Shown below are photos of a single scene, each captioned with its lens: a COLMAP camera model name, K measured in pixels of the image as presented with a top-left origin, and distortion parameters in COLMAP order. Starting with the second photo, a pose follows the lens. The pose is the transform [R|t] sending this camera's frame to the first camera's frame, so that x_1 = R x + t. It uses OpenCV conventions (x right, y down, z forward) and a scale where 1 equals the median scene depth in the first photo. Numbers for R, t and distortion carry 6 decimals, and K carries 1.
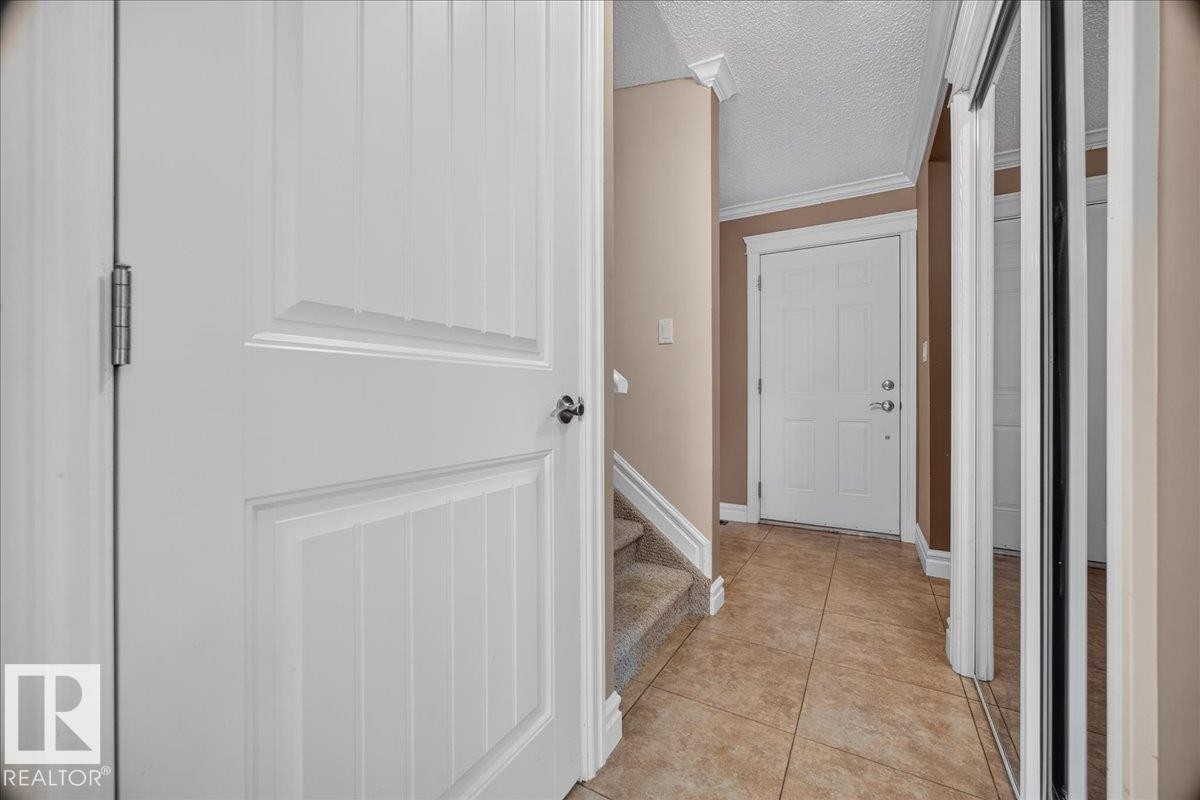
lens RADIAL K [[466.3, 0, 600.5], [0, 466.3, 399.3], [0, 0, 1]] dist [0.000115, 0.000035]
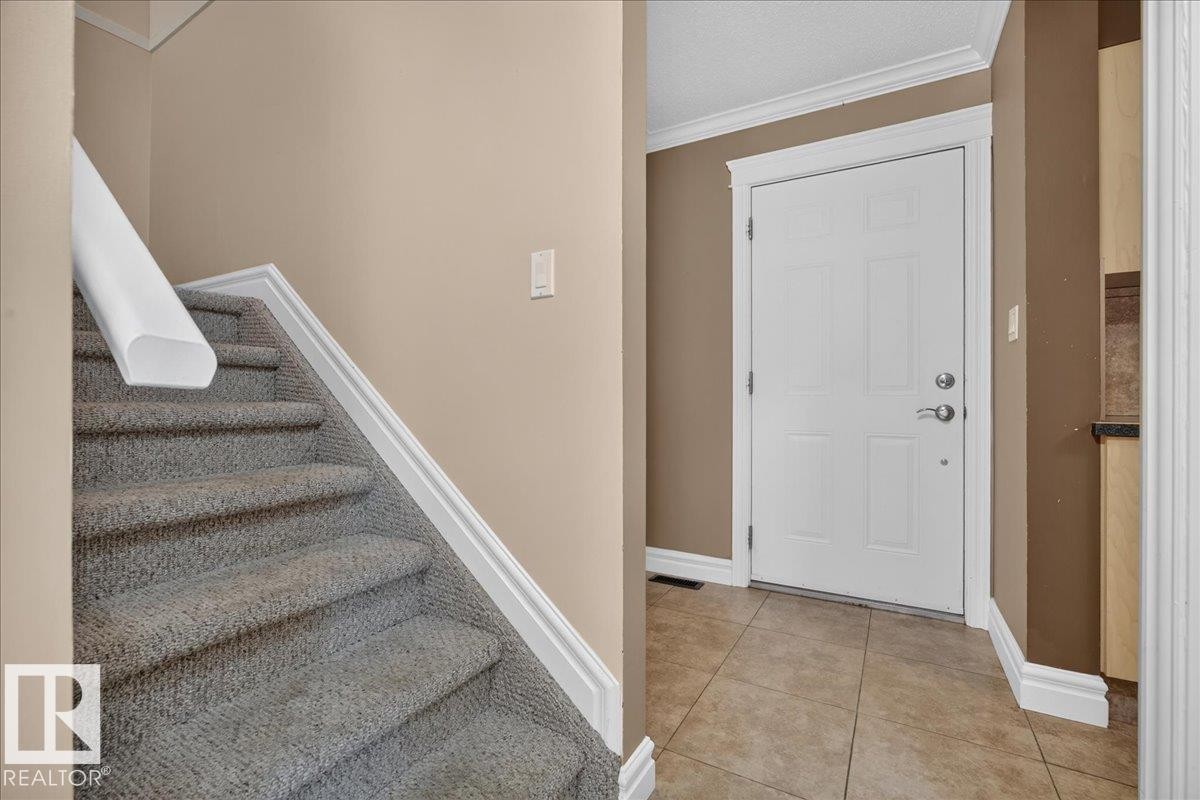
lens RADIAL K [[516.7, 0, 601.5], [0, 516.7, 400.7], [0, 0, 1]] dist [-0.000872, 0.000268]
pose [[0.999999, 0.001378, -0.000564, 0.155012], [-0.001379, 0.999996, -0.002300, -0.001127], [0.000561, 0.002301, 0.999997, 0.311711]]
